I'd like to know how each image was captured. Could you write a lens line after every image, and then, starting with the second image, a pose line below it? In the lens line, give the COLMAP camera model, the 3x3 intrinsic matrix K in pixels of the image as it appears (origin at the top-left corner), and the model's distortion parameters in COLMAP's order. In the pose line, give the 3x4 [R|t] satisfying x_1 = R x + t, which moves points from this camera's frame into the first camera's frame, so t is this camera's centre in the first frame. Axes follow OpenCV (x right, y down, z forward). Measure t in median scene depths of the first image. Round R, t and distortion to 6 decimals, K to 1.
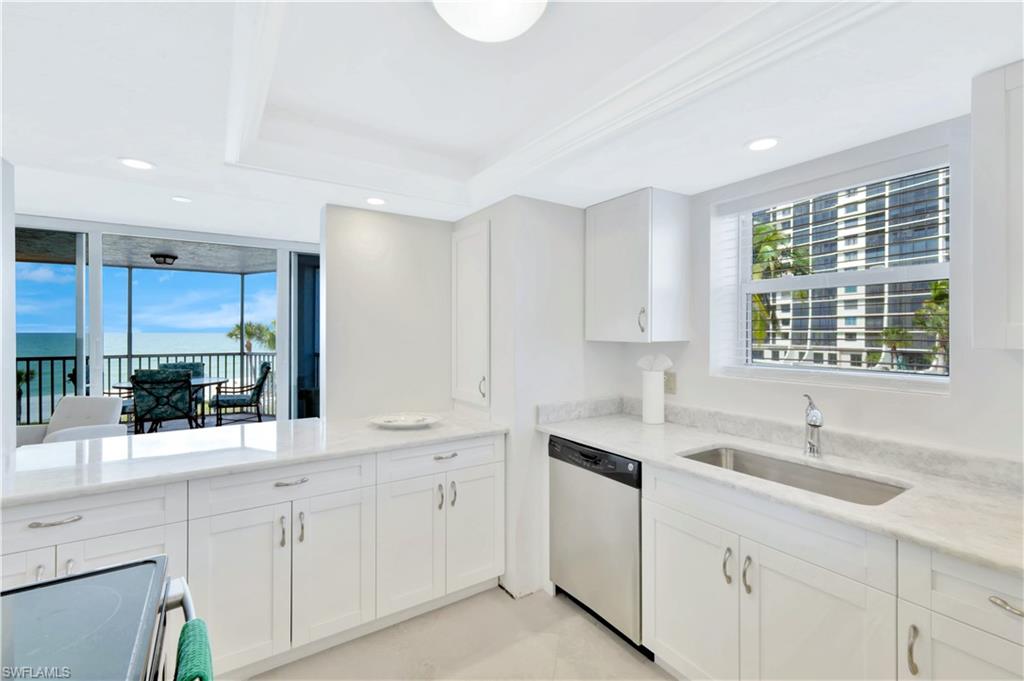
lens RADIAL K [[449.7, 0, 517.9], [0, 449.7, 336.0], [0, 0, 1]] dist [0.002319, 0.000389]
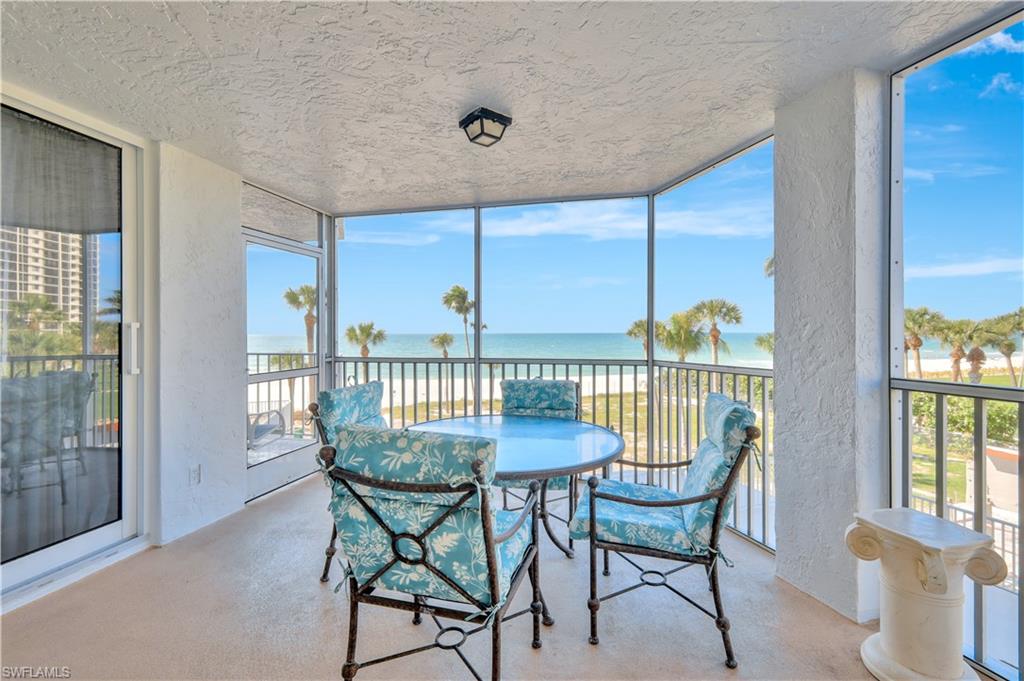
lens RADIAL K [[449.7, 0, 517.9], [0, 449.7, 336.0], [0, 0, 1]] dist [0.002319, 0.000389]
pose [[0.700658, 0.003946, -0.713486, -0.765084], [-0.004972, 0.999987, 0.000648, 0.024880], [0.713480, 0.003093, 0.700669, 1.185243]]
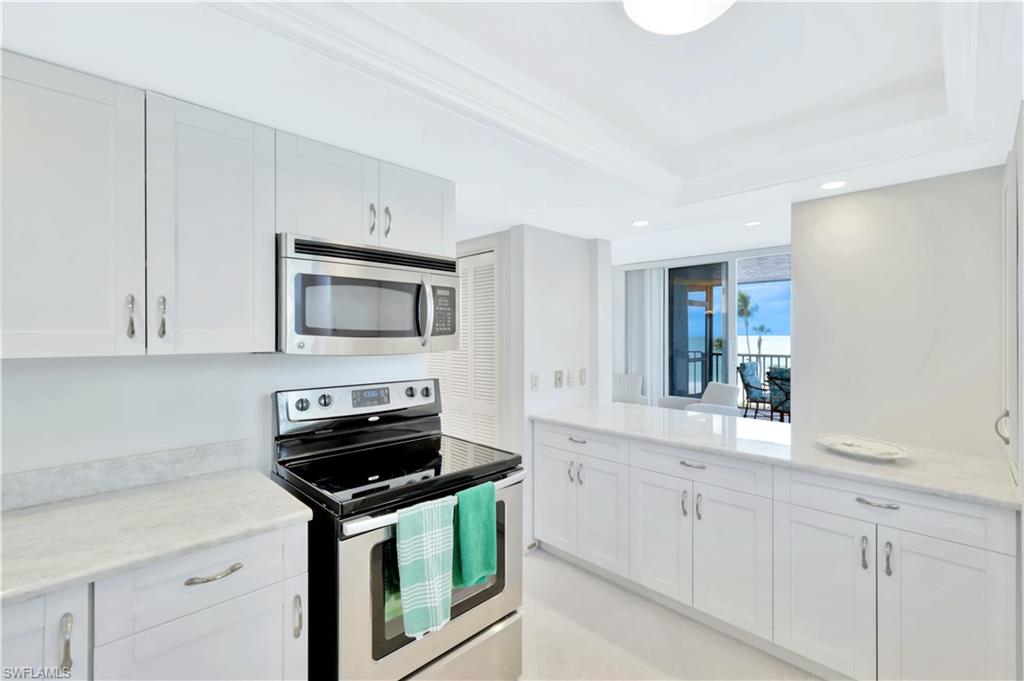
lens RADIAL K [[435.0, 0, 512.0], [0, 435.0, 340.5], [0, 0, 1]] dist [-0.030109, 0.000142]
pose [[0.178514, 0.012380, -0.983860, 0.219618], [-0.011419, 0.999880, 0.010510, -0.001723], [0.983871, 0.009358, 0.178634, 0.145321]]
